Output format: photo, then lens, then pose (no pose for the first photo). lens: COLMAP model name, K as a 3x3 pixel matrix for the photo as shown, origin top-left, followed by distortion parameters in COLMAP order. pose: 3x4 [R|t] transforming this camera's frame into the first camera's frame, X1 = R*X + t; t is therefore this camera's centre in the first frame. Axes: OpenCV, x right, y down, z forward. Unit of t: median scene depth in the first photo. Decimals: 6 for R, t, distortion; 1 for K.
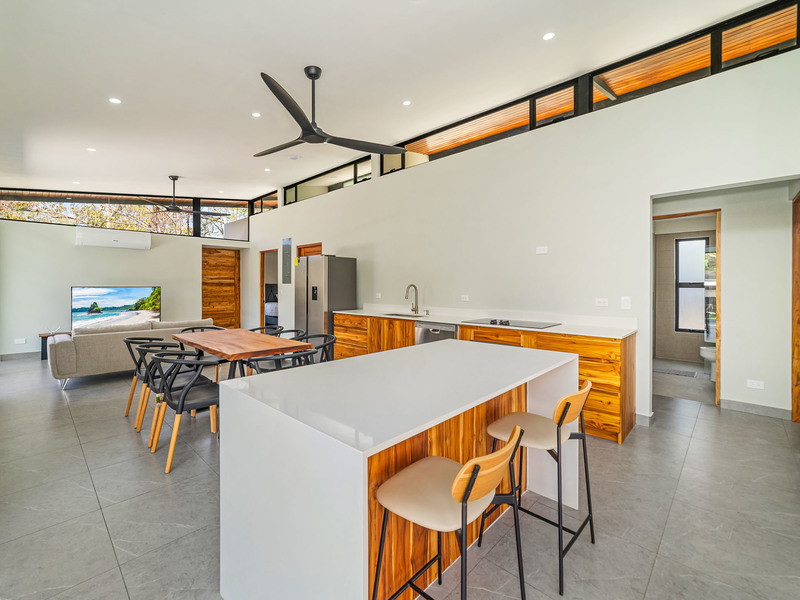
lens RADIAL K [[353.5, 0, 436.1], [0, 353.5, 296.8], [0, 0, 1]] dist [-0.009401, 0.000105]
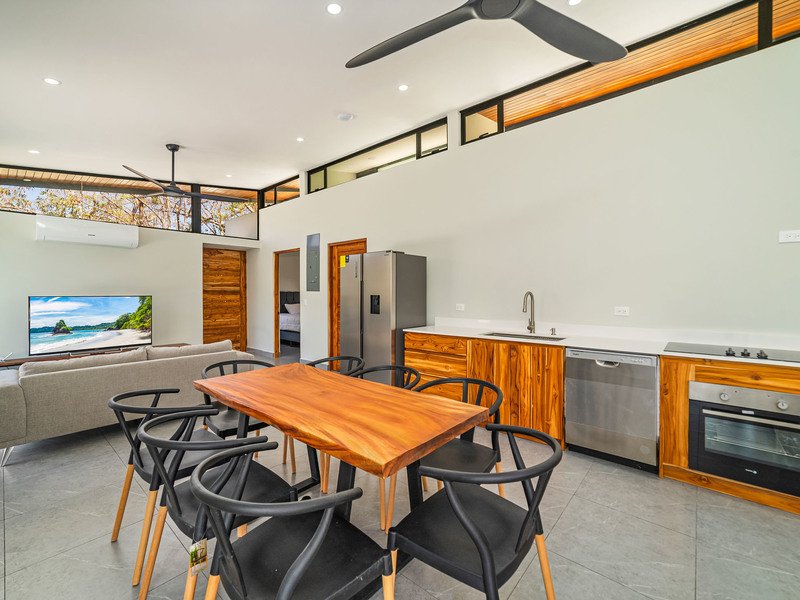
lens RADIAL K [[341.6, 0, 429.8], [0, 341.6, 294.4], [0, 0, 1]] dist [0.000312, -0.009471]
pose [[0.998954, -0.012974, 0.043857, -0.223123], [0.013681, 0.999781, -0.015850, -0.015423], [-0.043642, 0.016433, 0.998912, 0.249142]]
